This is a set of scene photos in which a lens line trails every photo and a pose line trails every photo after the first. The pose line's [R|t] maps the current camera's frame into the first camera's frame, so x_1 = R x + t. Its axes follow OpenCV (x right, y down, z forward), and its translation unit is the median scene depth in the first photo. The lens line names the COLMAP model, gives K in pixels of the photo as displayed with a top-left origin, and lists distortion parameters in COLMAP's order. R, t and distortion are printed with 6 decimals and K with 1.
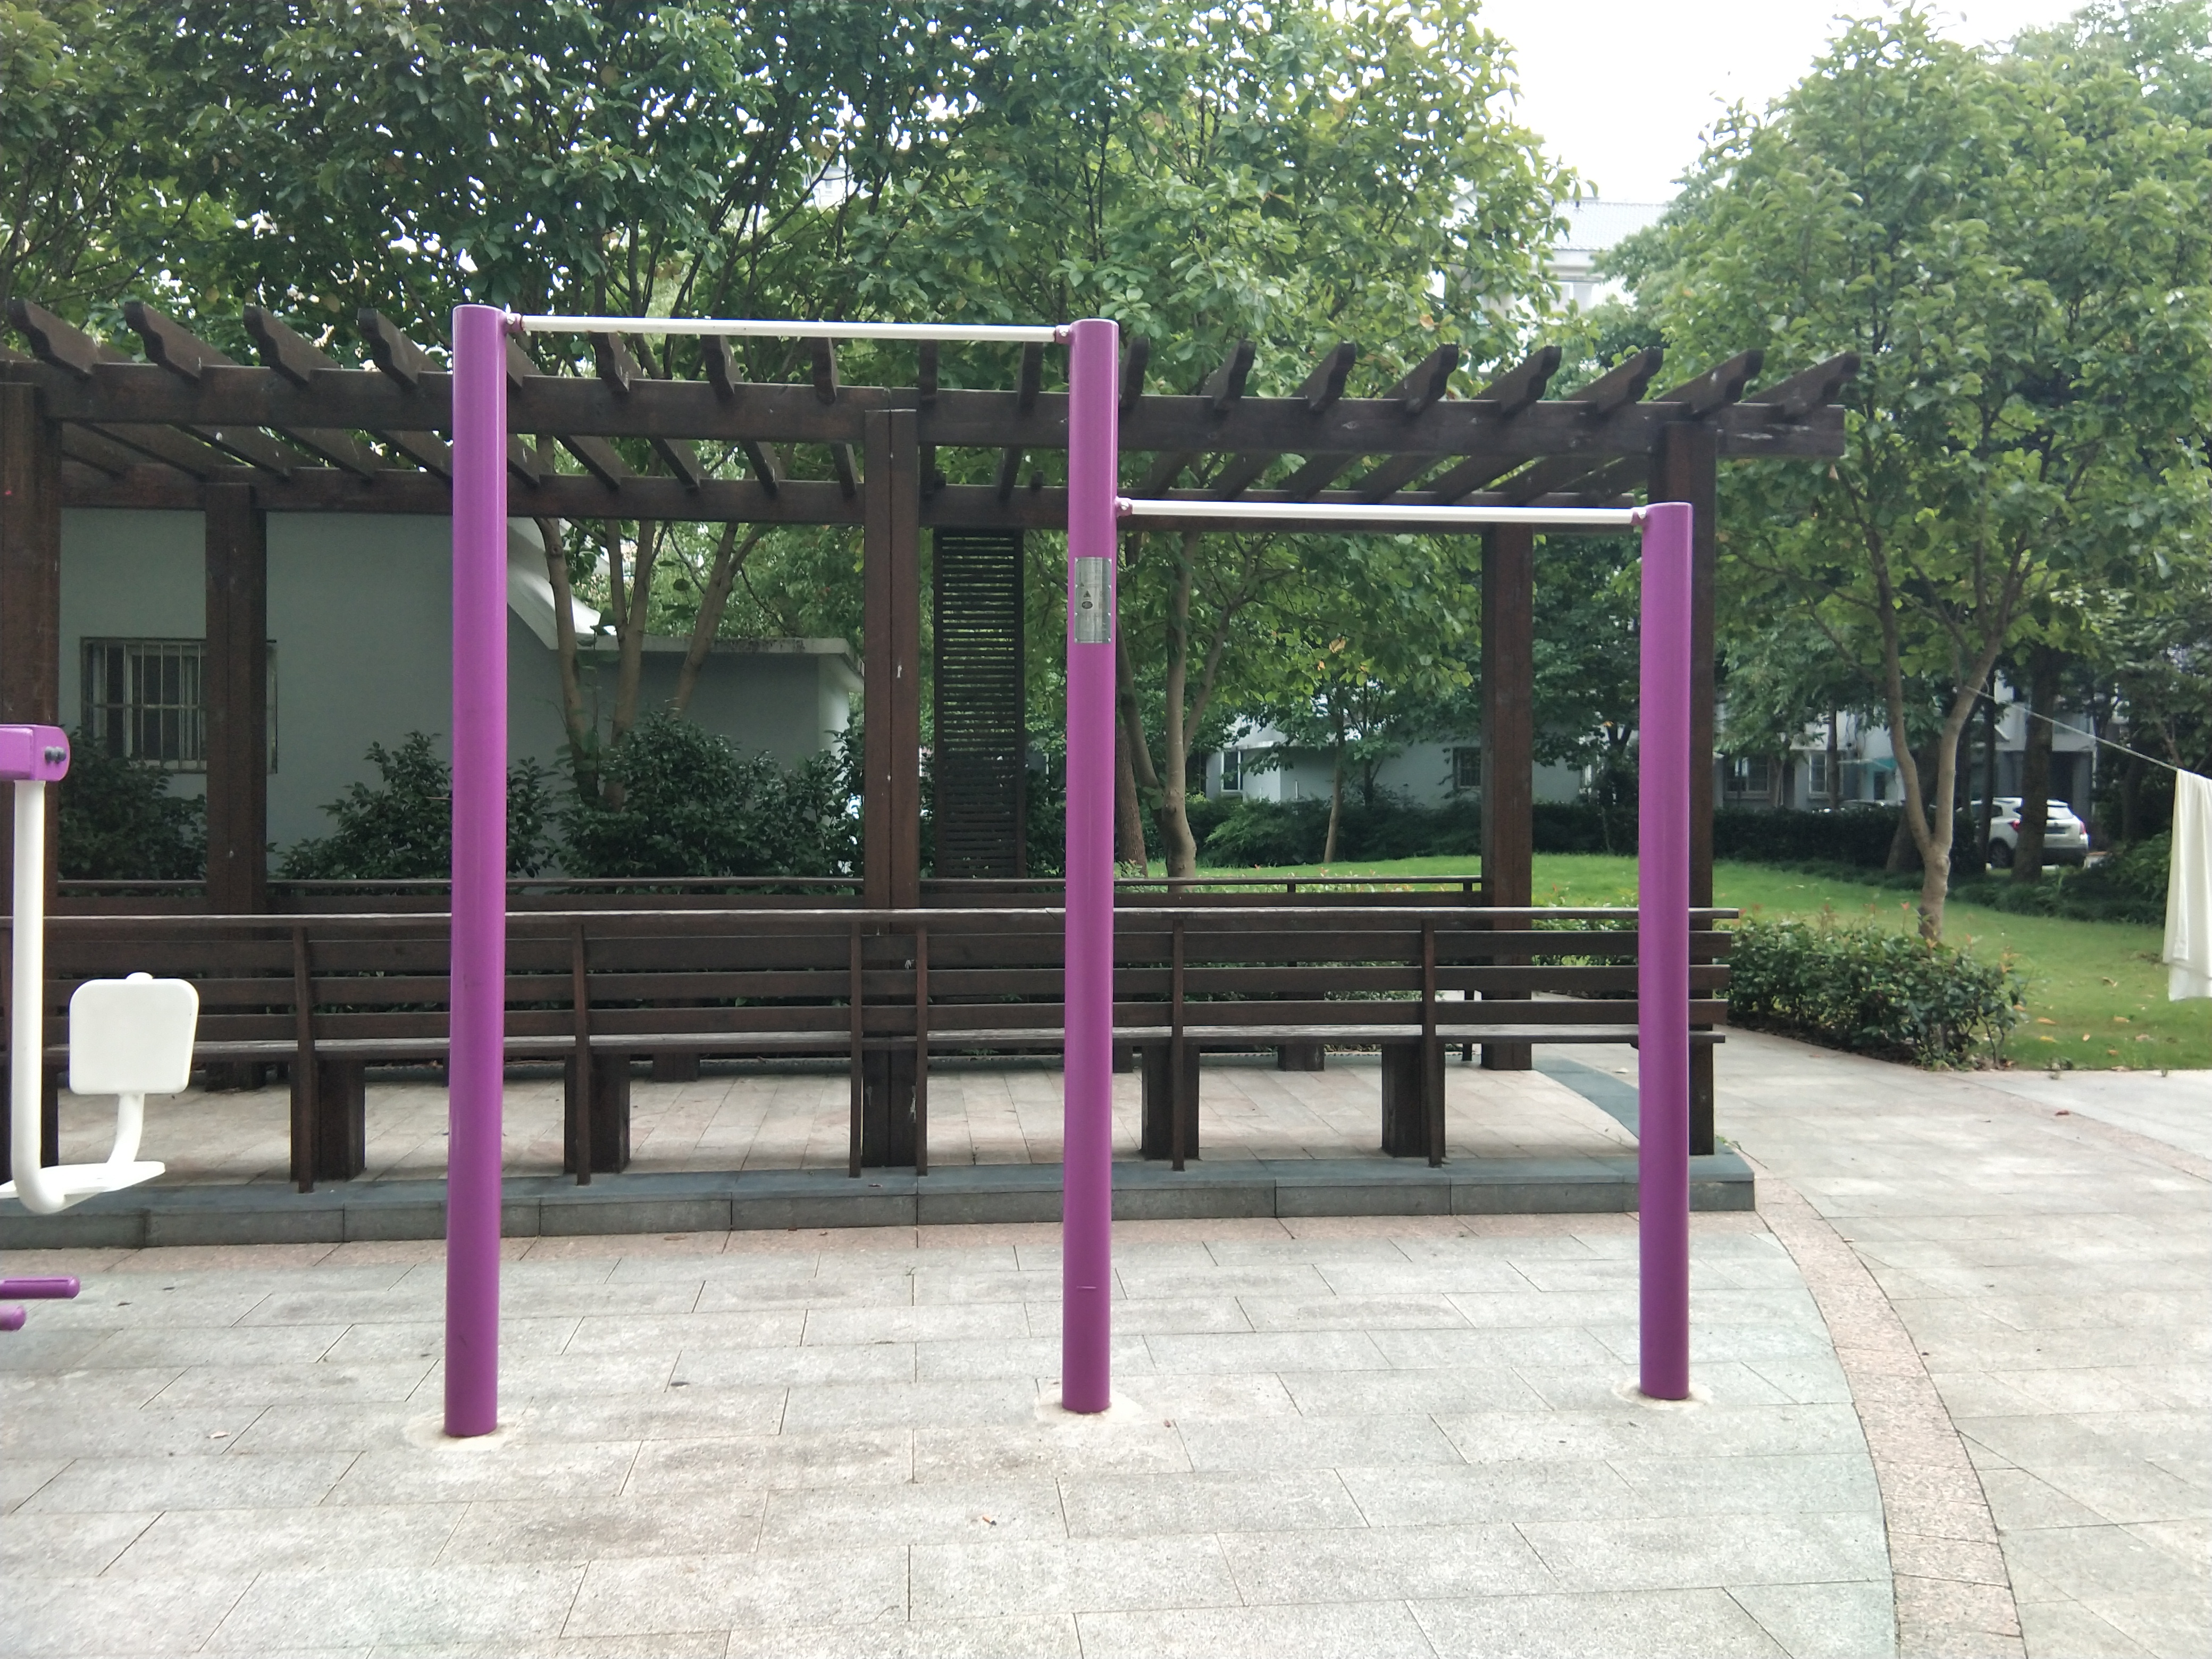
lens RADIAL K [[1793.5, 0, 1107.7], [0, 1793.5, 812.0], [0, 0, 1]] dist [0.083611, -0.130632]
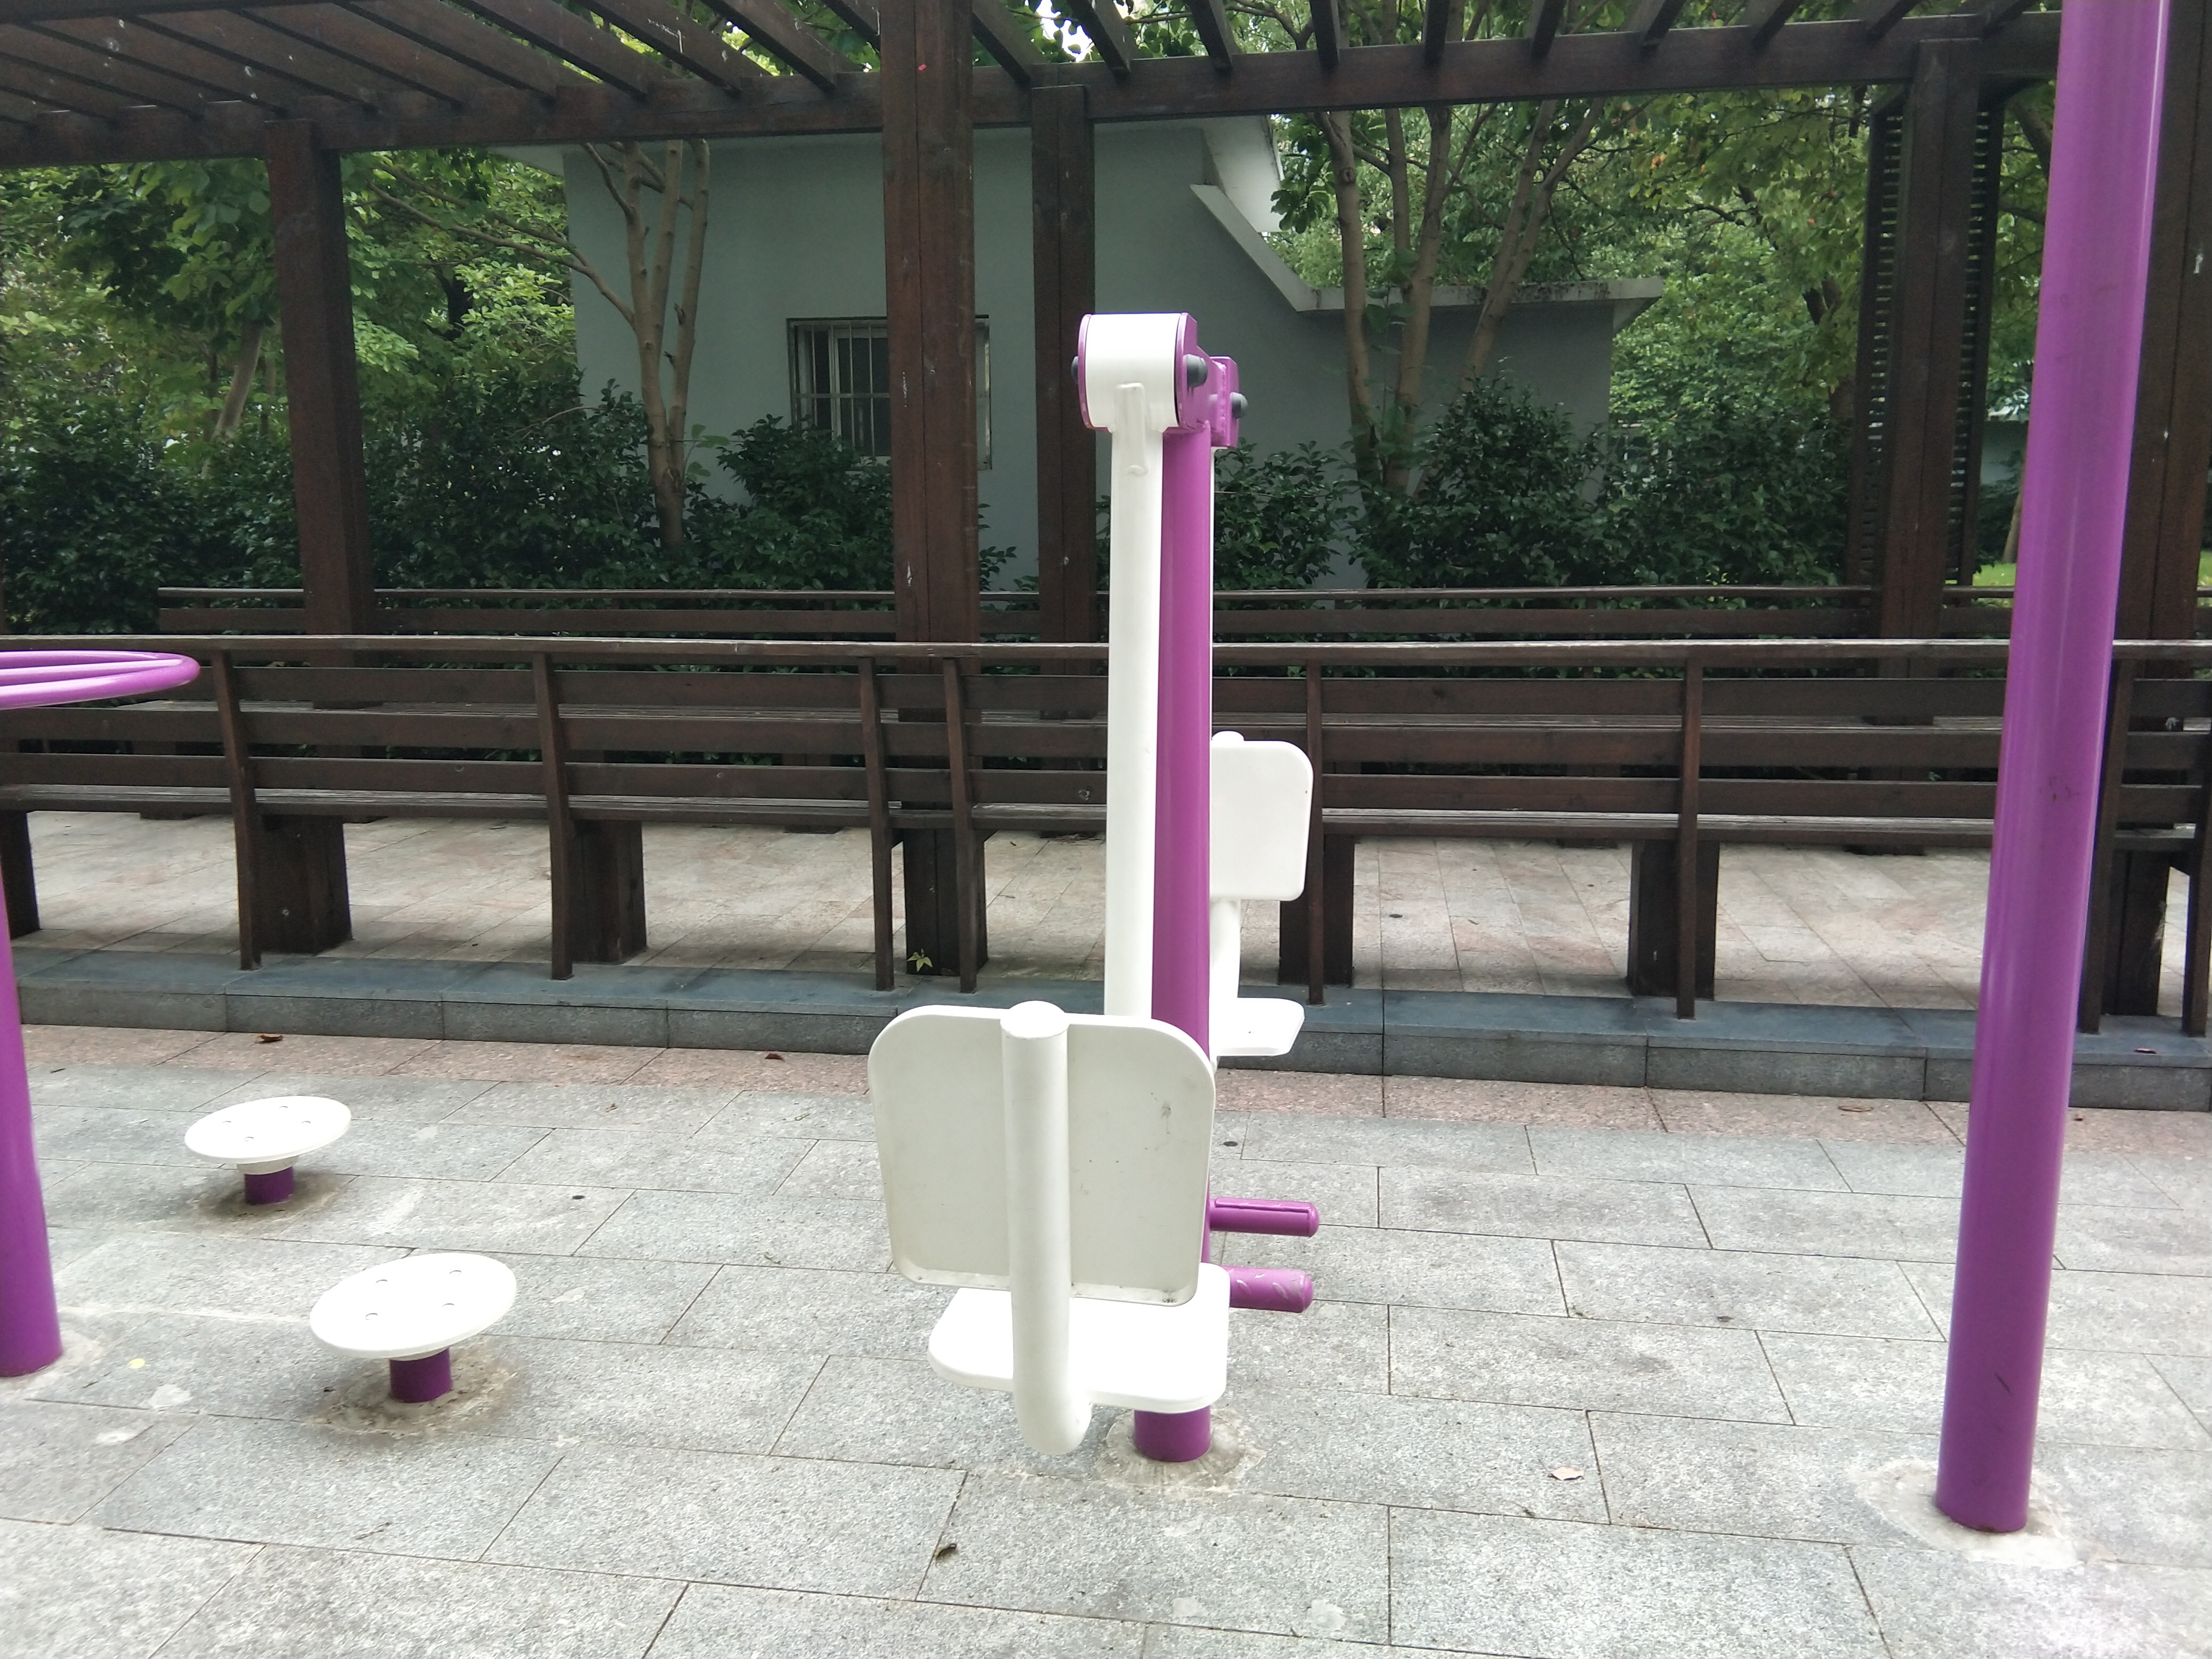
lens RADIAL K [[1793.5, 0, 1103.5], [0, 1793.5, 829.0], [0, 0, 1]] dist [0.083611, -0.130632]
pose [[0.966516, 0.034892, -0.254224, -0.510099], [0.009406, 0.985229, 0.170982, 0.007617], [0.256435, -0.167648, 0.951911, 0.399931]]
